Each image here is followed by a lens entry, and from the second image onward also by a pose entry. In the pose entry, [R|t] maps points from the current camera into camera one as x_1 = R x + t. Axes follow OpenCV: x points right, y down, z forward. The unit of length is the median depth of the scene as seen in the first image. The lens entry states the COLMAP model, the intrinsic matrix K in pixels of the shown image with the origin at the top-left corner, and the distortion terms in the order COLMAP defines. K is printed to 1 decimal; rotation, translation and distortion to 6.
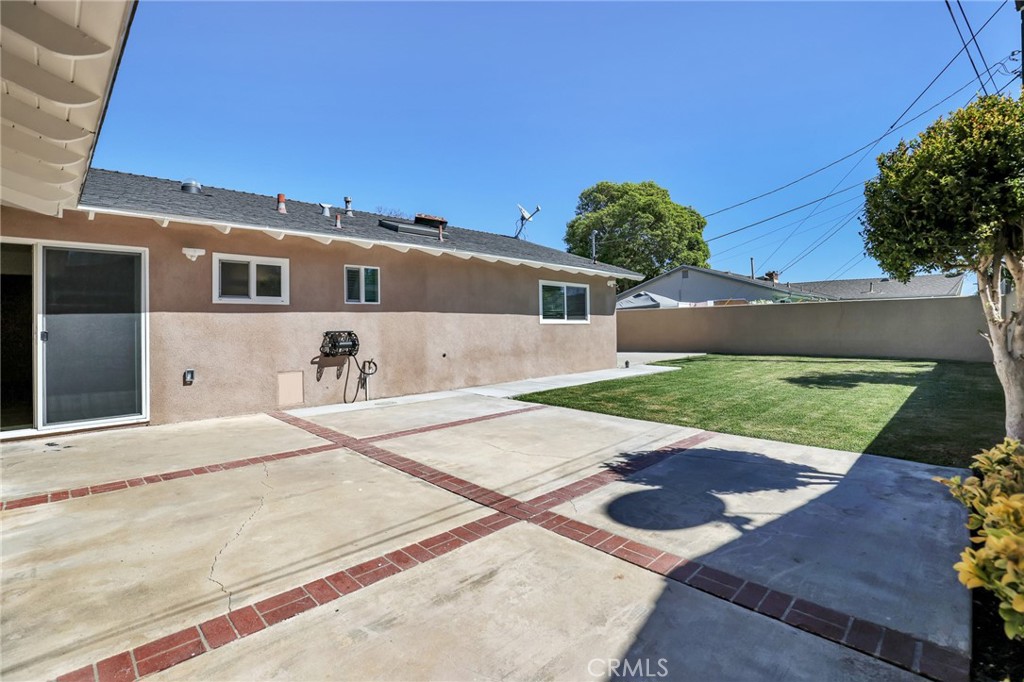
lens RADIAL K [[475.4, 0, 515.1], [0, 475.4, 331.5], [0, 0, 1]] dist [-0.030403, 0.004002]
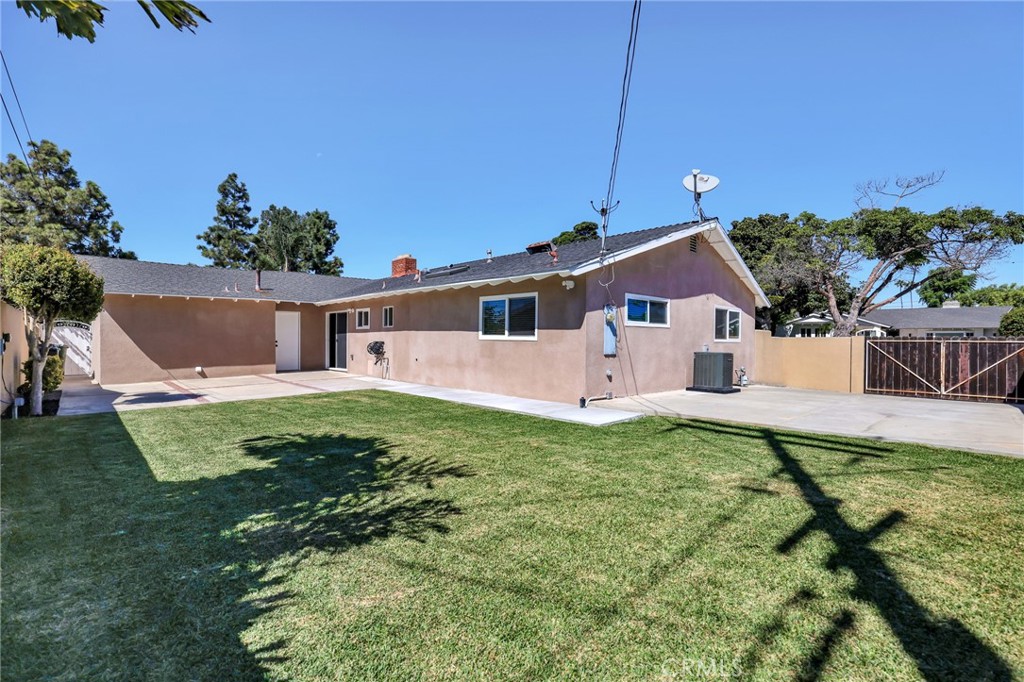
lens RADIAL K [[475.4, 0, 525.1], [0, 475.4, 337.3], [0, 0, 1]] dist [-0.030403, 0.004002]
pose [[-0.010265, 0.010378, -0.999893, 1.104173], [-0.016319, 0.999811, 0.010545, -0.034122], [0.999814, 0.016425, -0.010094, 1.128230]]
